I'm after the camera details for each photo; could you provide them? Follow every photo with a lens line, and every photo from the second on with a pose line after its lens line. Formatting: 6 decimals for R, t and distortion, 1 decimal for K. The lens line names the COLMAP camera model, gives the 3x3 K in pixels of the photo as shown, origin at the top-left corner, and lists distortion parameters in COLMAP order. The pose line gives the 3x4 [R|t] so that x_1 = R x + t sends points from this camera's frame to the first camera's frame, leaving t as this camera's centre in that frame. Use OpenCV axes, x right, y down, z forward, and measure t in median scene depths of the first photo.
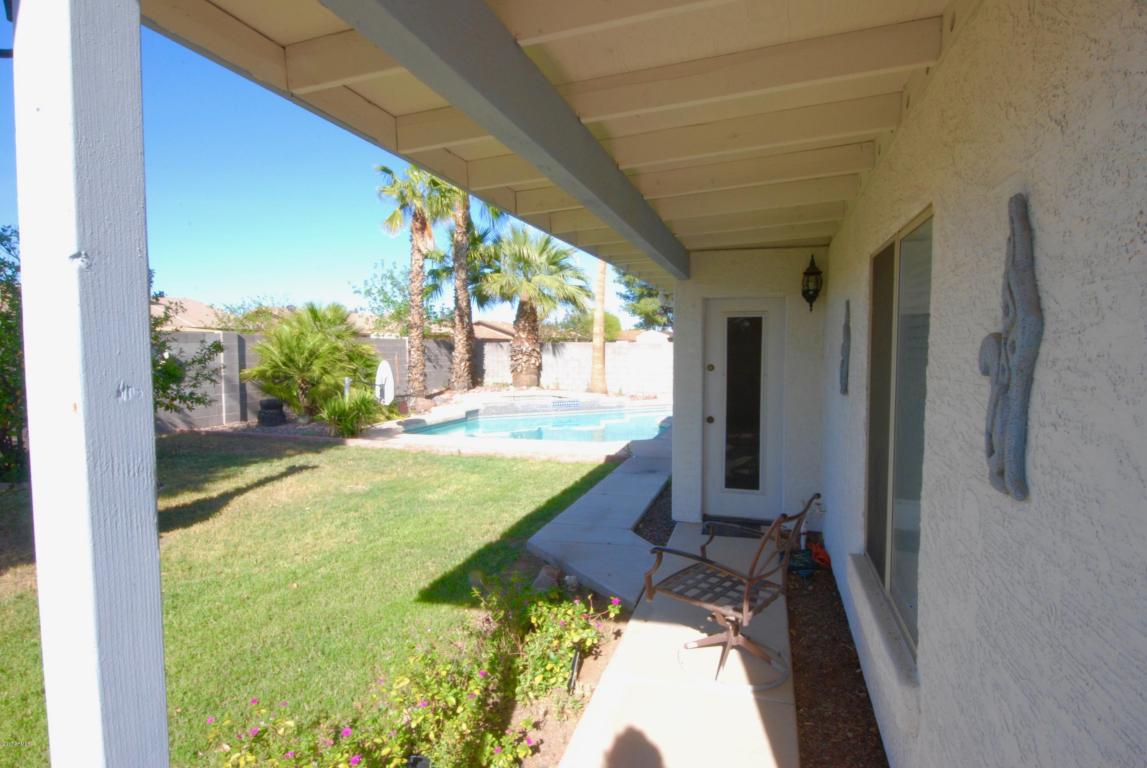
lens RADIAL K [[610.9, 0, 571.5], [0, 610.9, 383.1], [0, 0, 1]] dist [-0.000638, -0.000088]
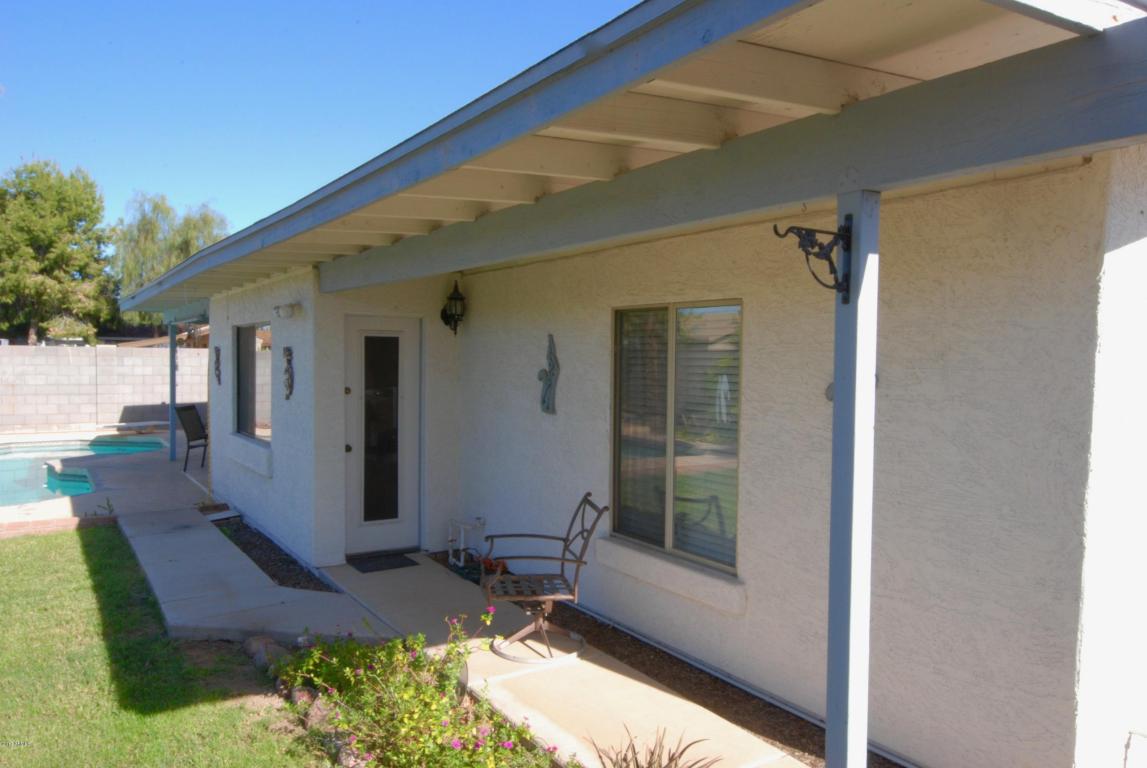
lens RADIAL K [[824.7, 0, 580.8], [0, 824.7, 411.8], [0, 0, 1]] dist [0.036171, 0.001651]
pose [[0.626282, -0.035461, 0.778790, -0.140384], [0.023842, 0.999369, 0.026332, -0.005000], [-0.779232, 0.002076, 0.626732, -0.008981]]
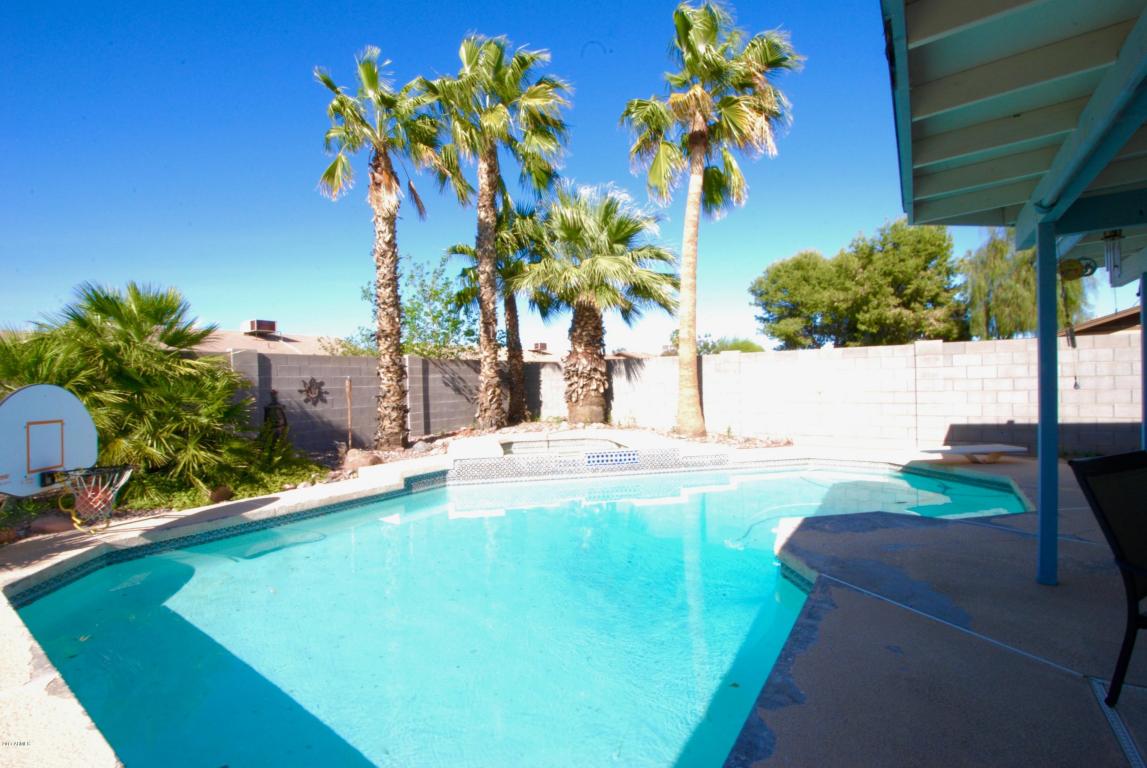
lens RADIAL K [[490.9, 0, 577.5], [0, 490.9, 385.0], [0, 0, 1]] dist [-0.003984, -0.001561]
pose [[0.956311, -0.019993, -0.291668, 0.079673], [0.006138, 0.998812, -0.048342, -0.010919], [0.292287, 0.044440, 0.955297, 0.475619]]
